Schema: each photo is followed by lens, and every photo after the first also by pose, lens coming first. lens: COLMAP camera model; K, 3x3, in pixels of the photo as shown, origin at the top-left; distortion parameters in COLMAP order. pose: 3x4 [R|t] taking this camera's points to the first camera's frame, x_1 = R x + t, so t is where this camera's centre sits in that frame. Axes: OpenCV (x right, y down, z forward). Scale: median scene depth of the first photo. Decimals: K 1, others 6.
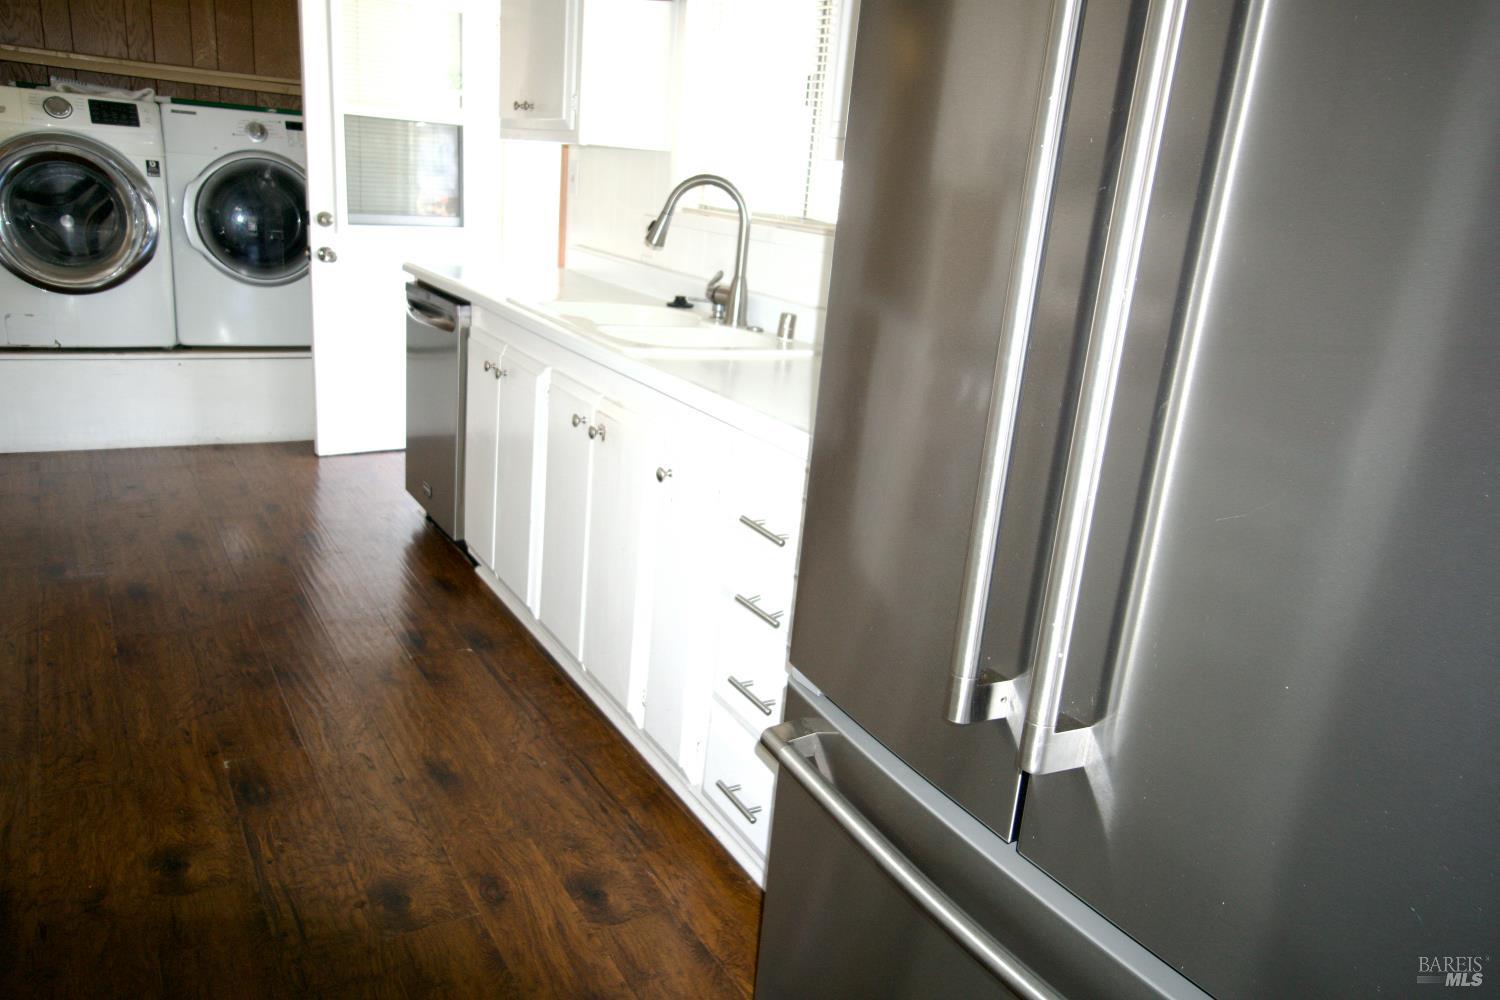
lens RADIAL K [[1119.2, 0, 746.3], [0, 1119.2, 499.5], [0, 0, 1]] dist [0.020450, 0.025108]
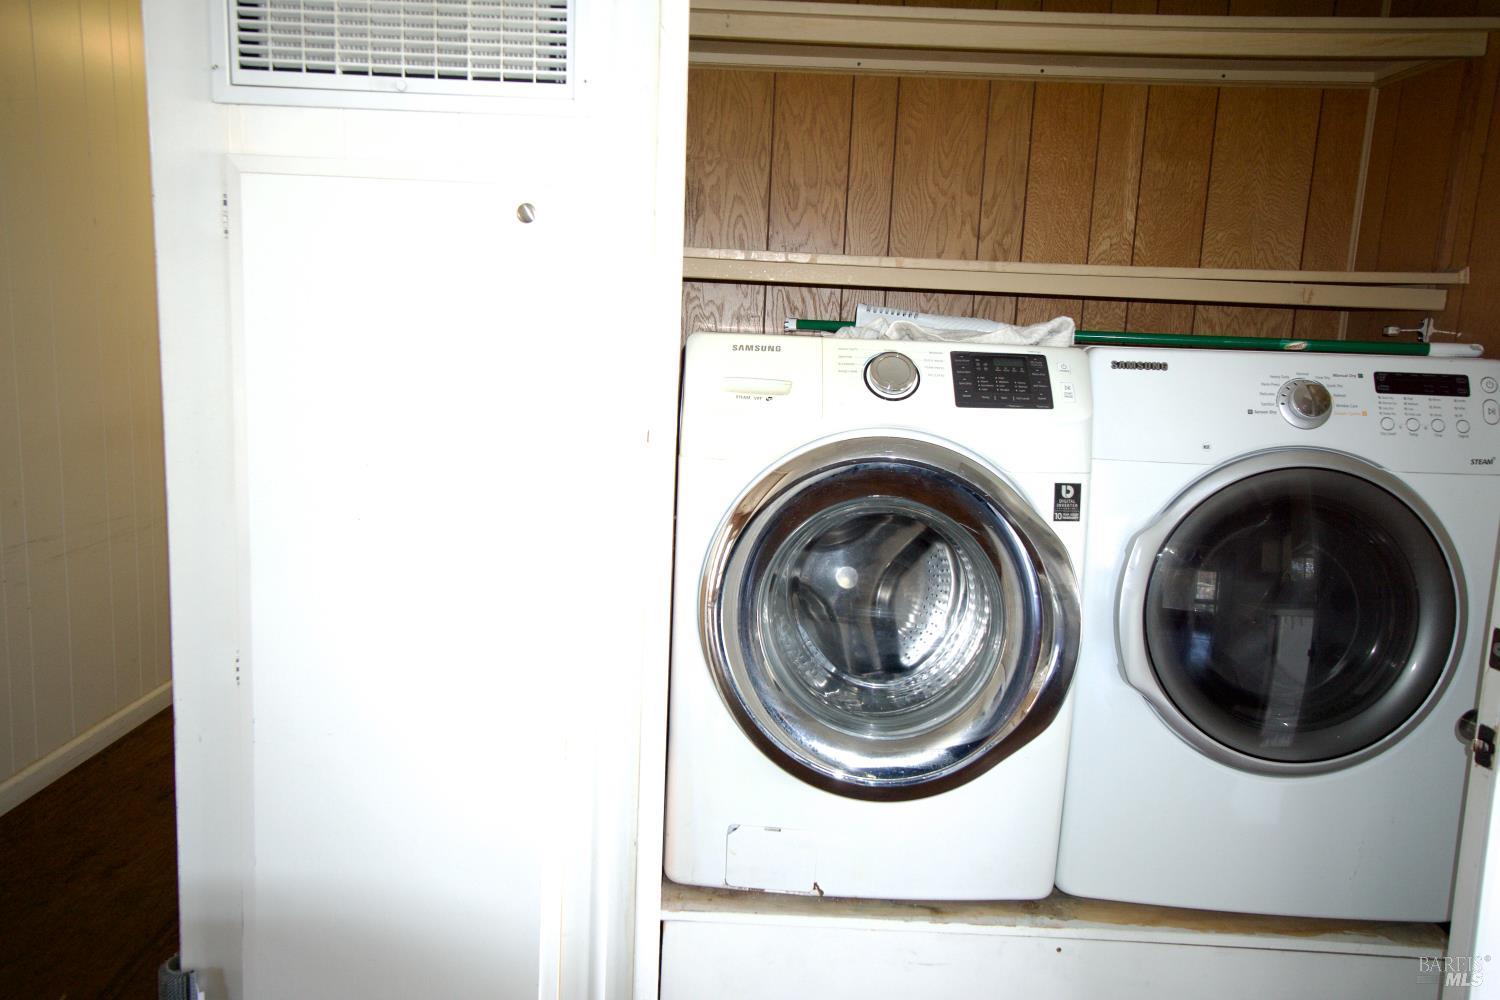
lens RADIAL K [[1119.2, 0, 717.1], [0, 1119.2, 506.7], [0, 0, 1]] dist [0.020450, 0.025108]
pose [[0.852927, 0.041079, -0.520411, -0.417978], [-0.118943, 0.985970, -0.117113, -0.226554], [0.508299, 0.161788, 0.845847, 0.584114]]
